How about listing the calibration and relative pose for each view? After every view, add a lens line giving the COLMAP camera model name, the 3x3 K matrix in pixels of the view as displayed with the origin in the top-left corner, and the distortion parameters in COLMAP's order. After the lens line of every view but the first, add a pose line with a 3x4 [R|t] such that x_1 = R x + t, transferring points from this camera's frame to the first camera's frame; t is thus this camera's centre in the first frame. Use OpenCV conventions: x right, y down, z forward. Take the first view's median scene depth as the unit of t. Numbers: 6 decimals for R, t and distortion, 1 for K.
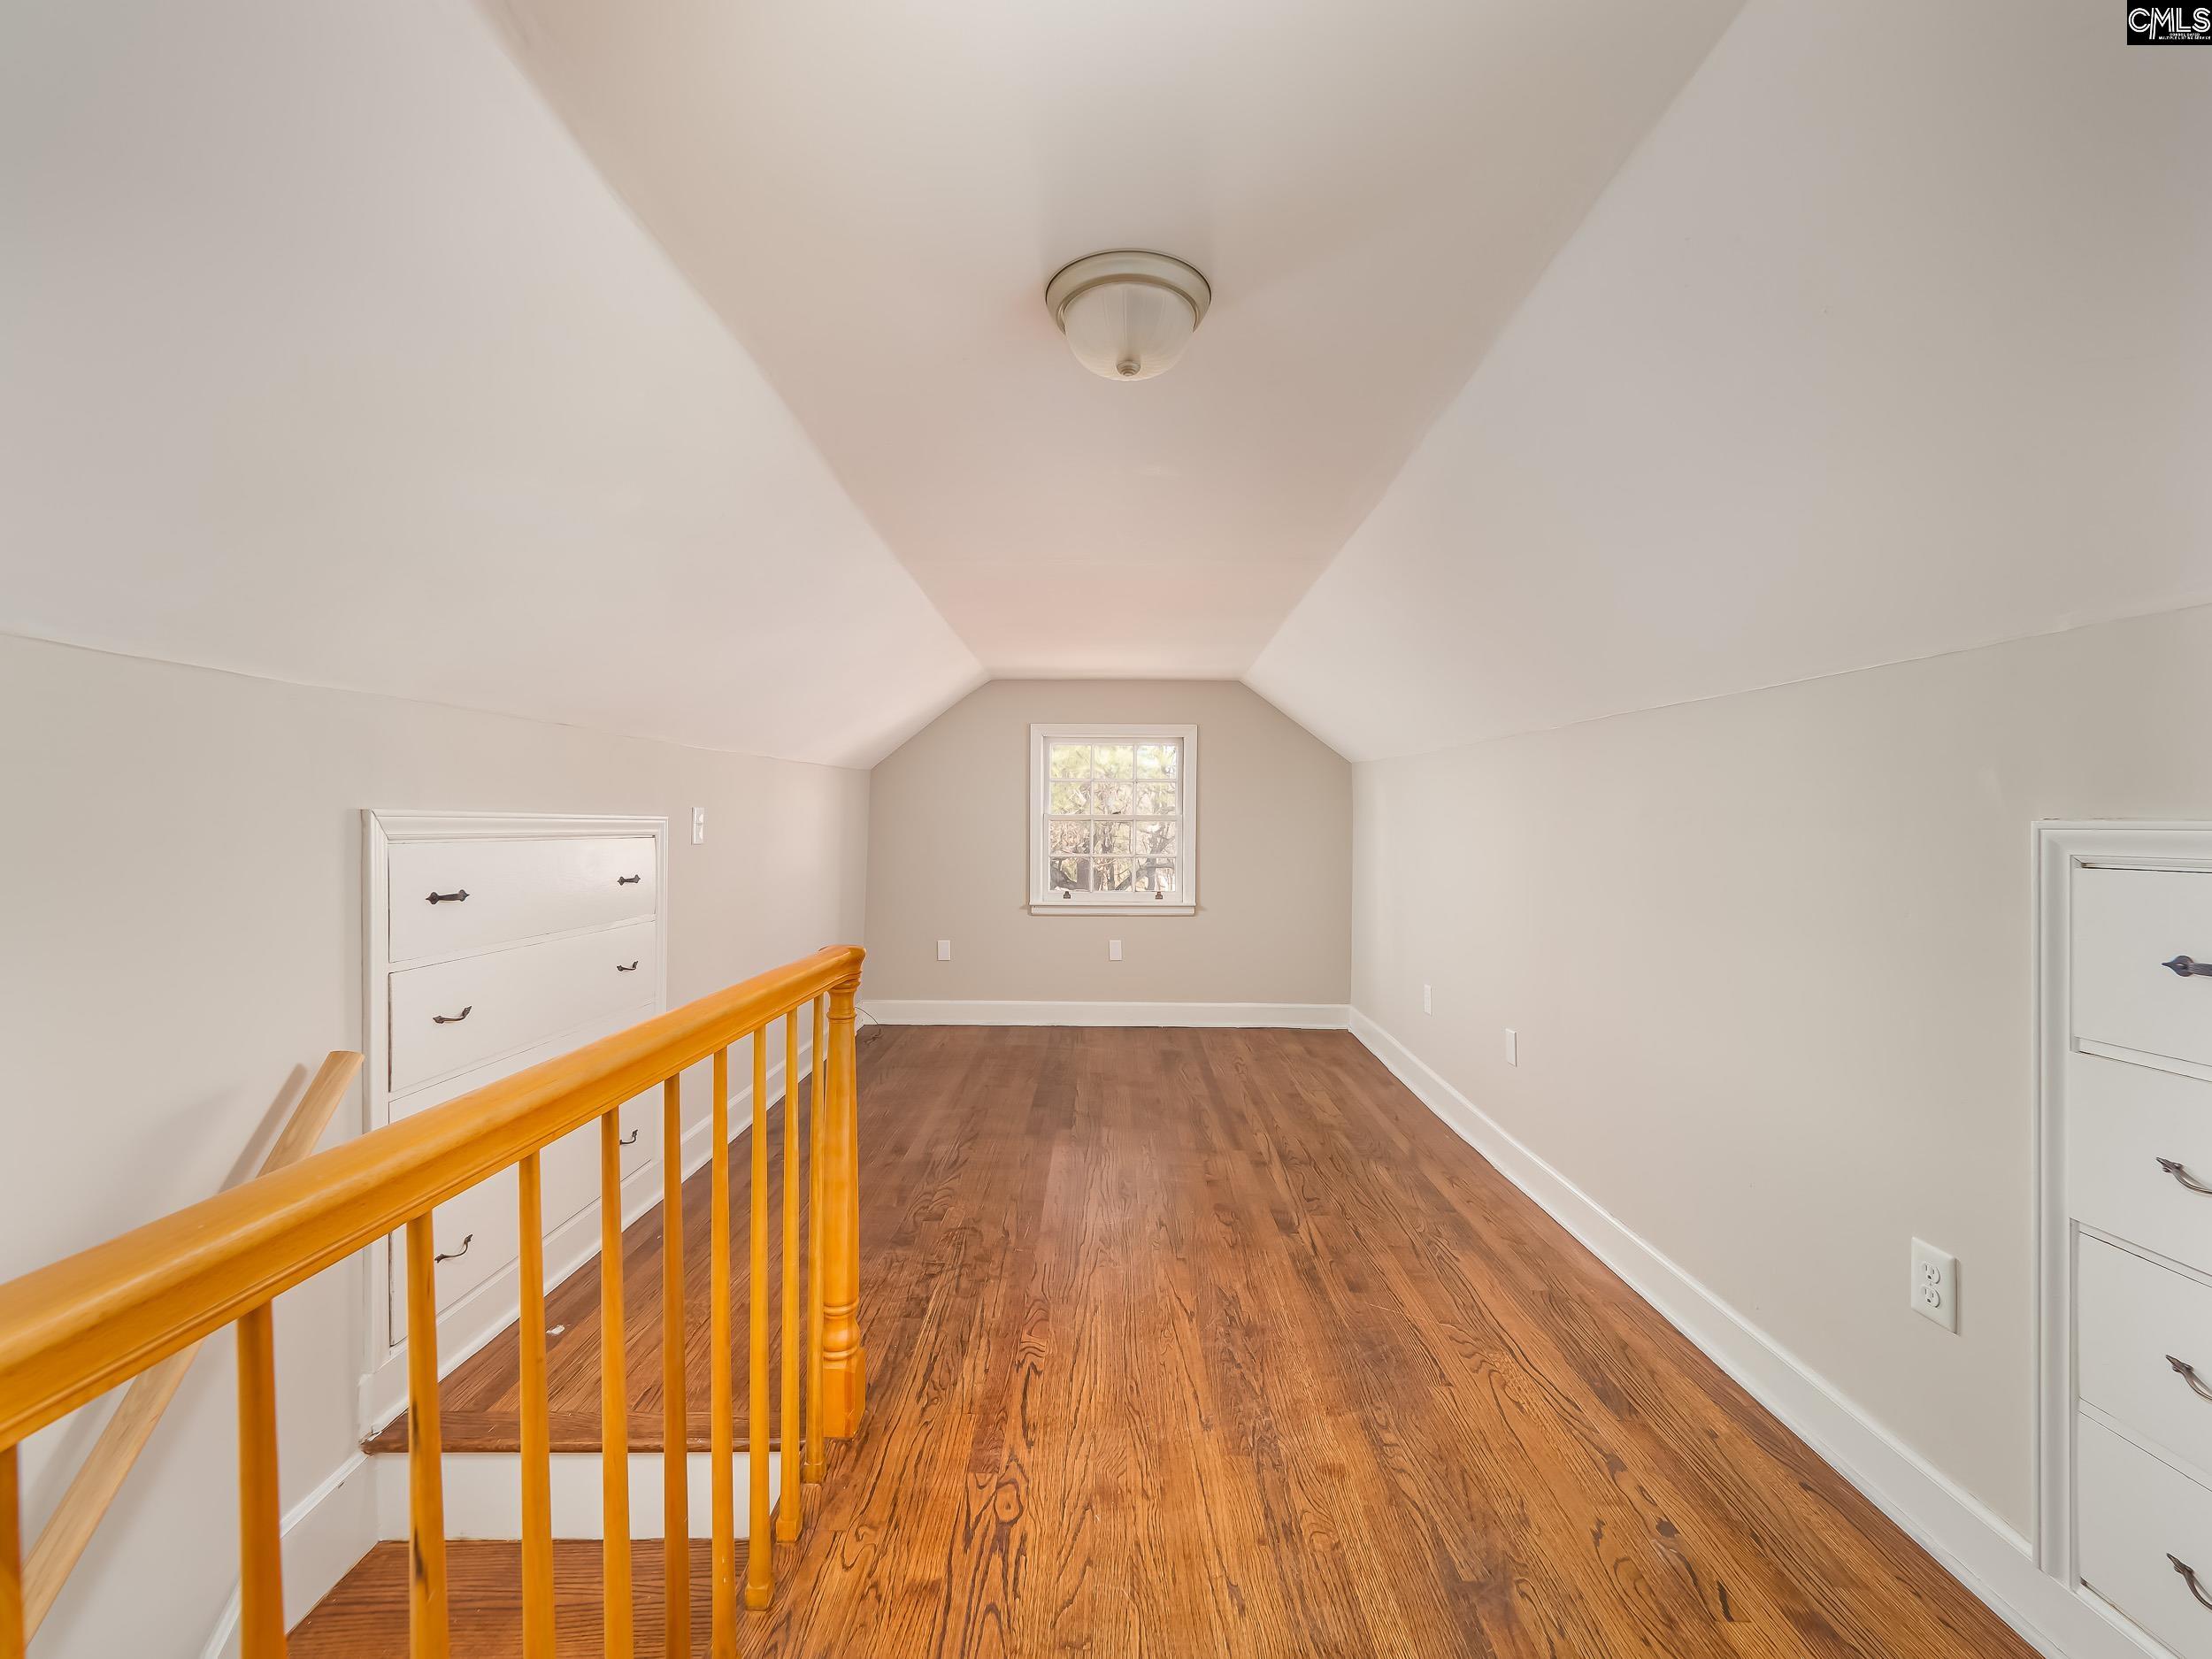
lens RADIAL K [[943.7, 0, 1105.1], [0, 943.7, 830.4], [0, 0, 1]] dist [0.001443, -0.000635]
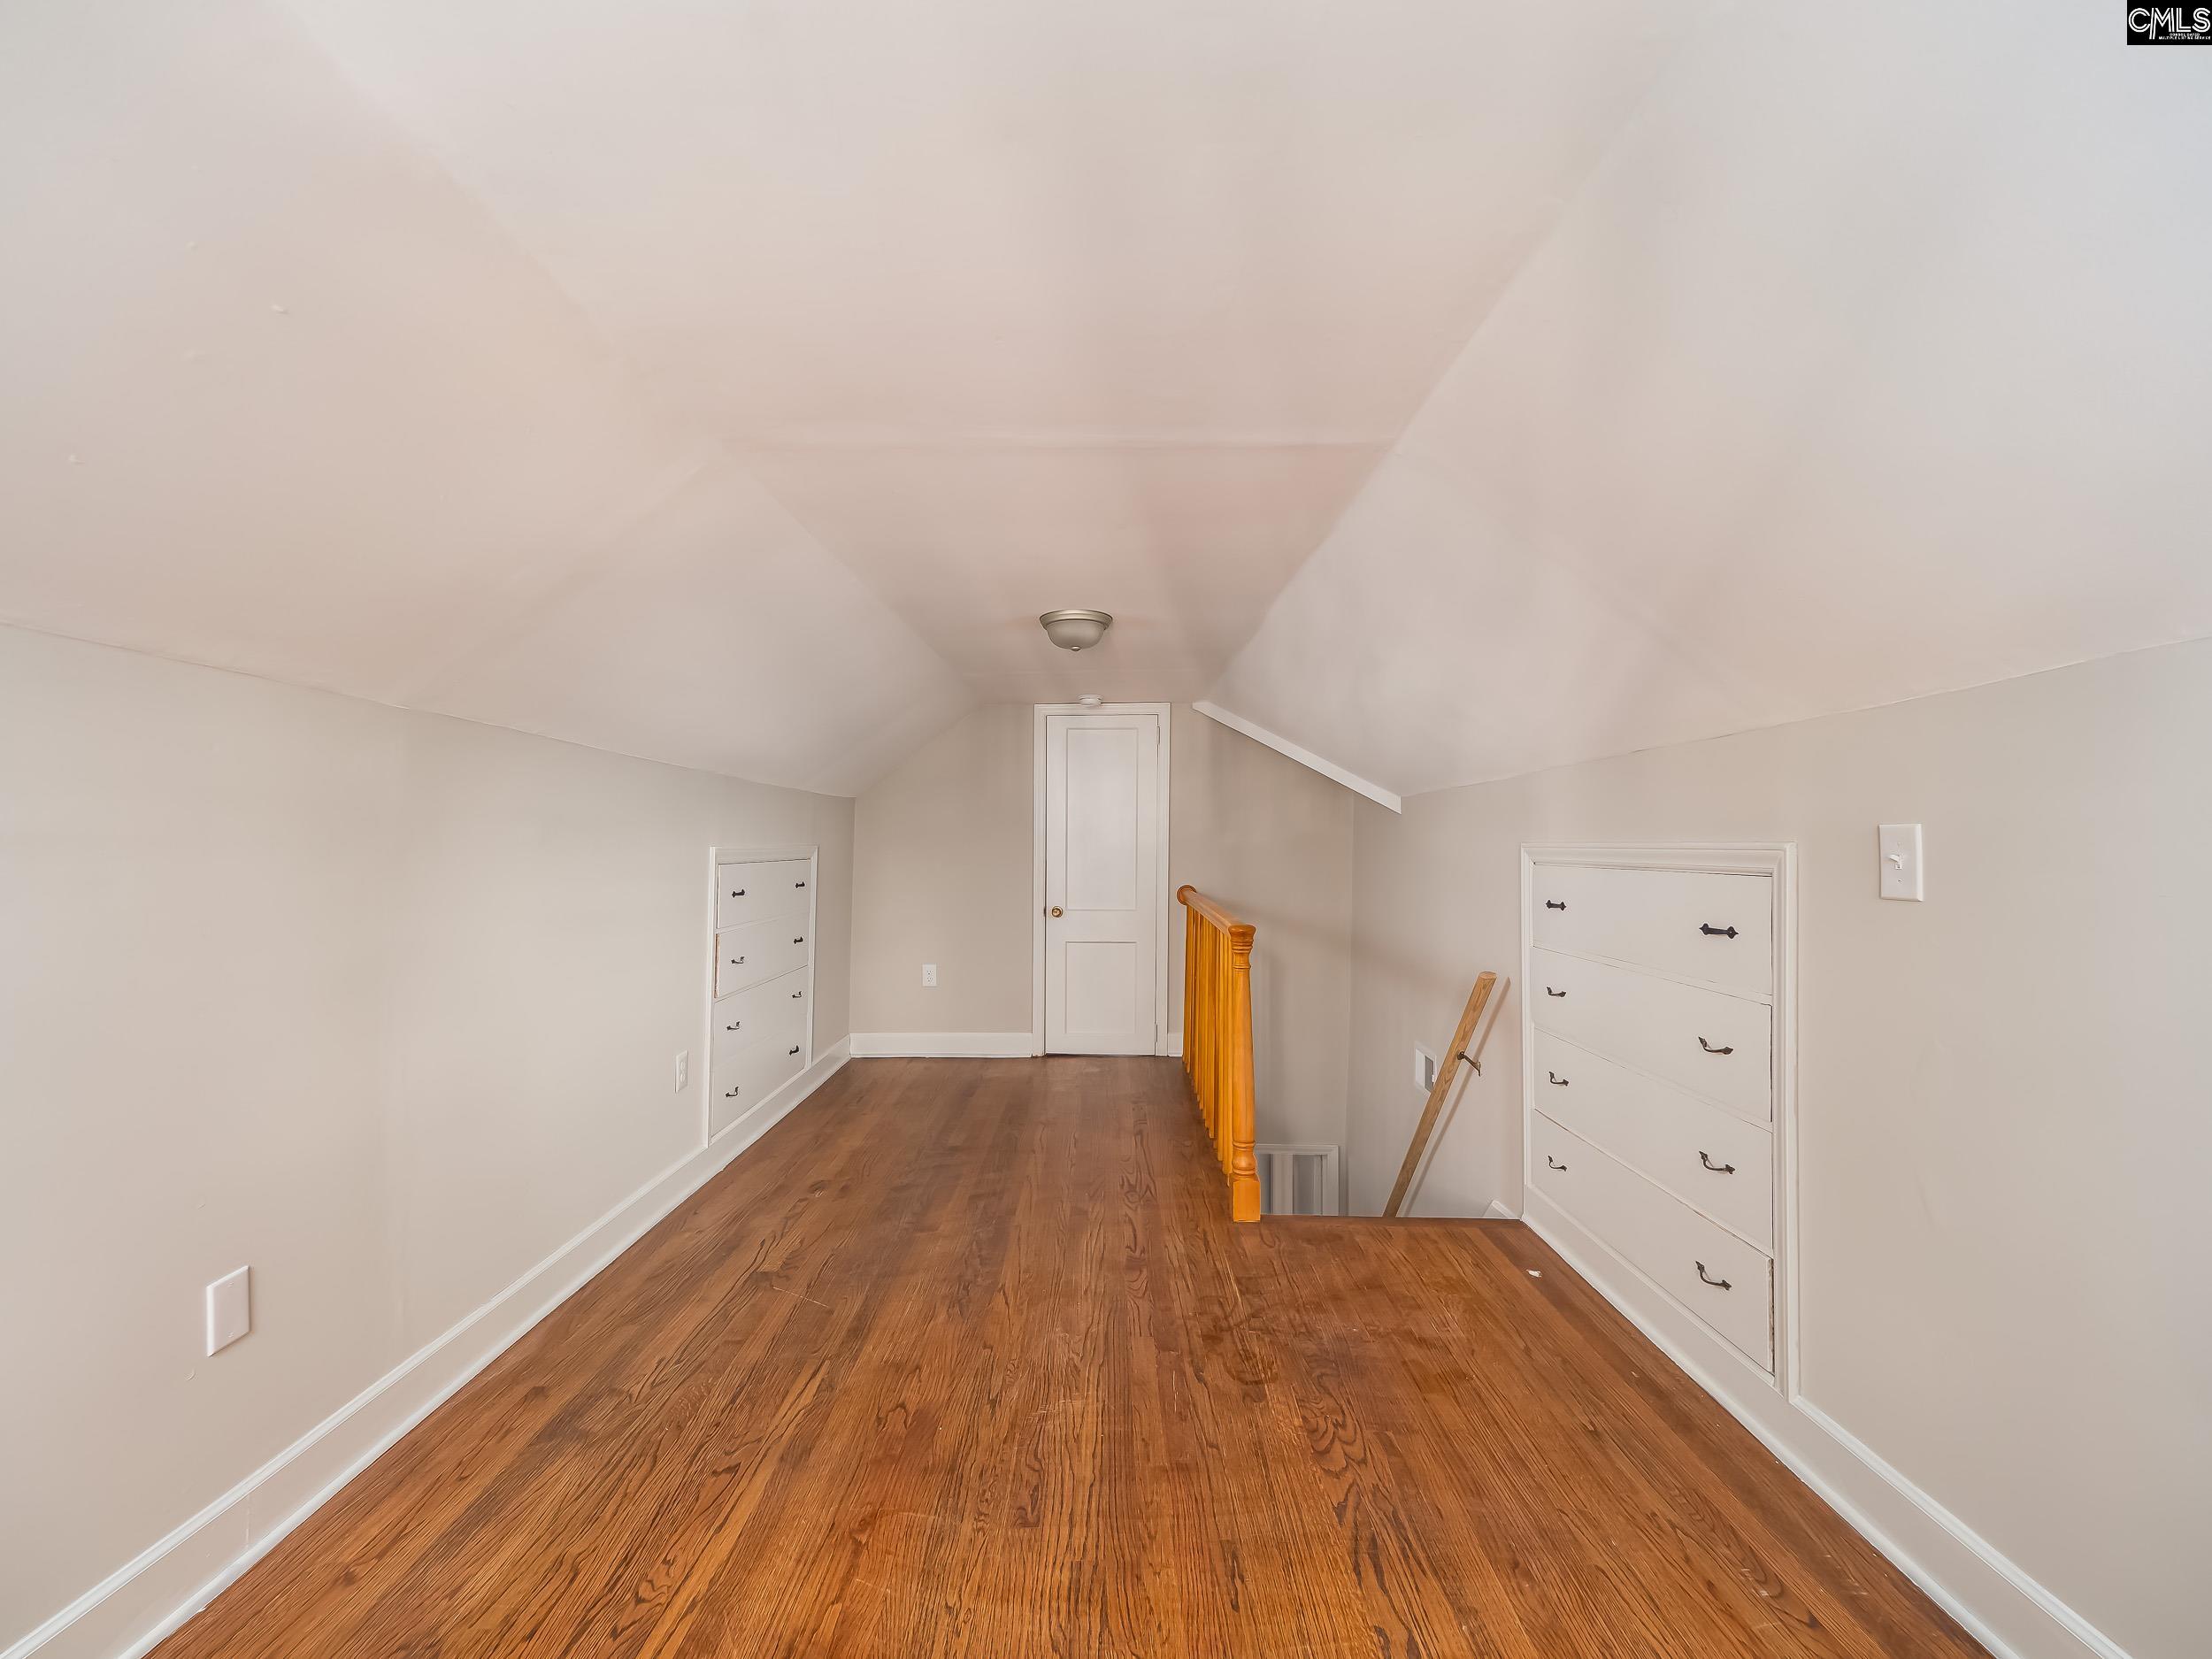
lens RADIAL K [[943.7, 0, 1109.0], [0, 943.7, 834.4], [0, 0, 1]] dist [0.001443, -0.000635]
pose [[-0.999927, -0.010008, -0.006840, -0.022046], [-0.009962, 0.999928, -0.006635, -0.019737], [0.006905, -0.006566, -0.999955, 2.003598]]
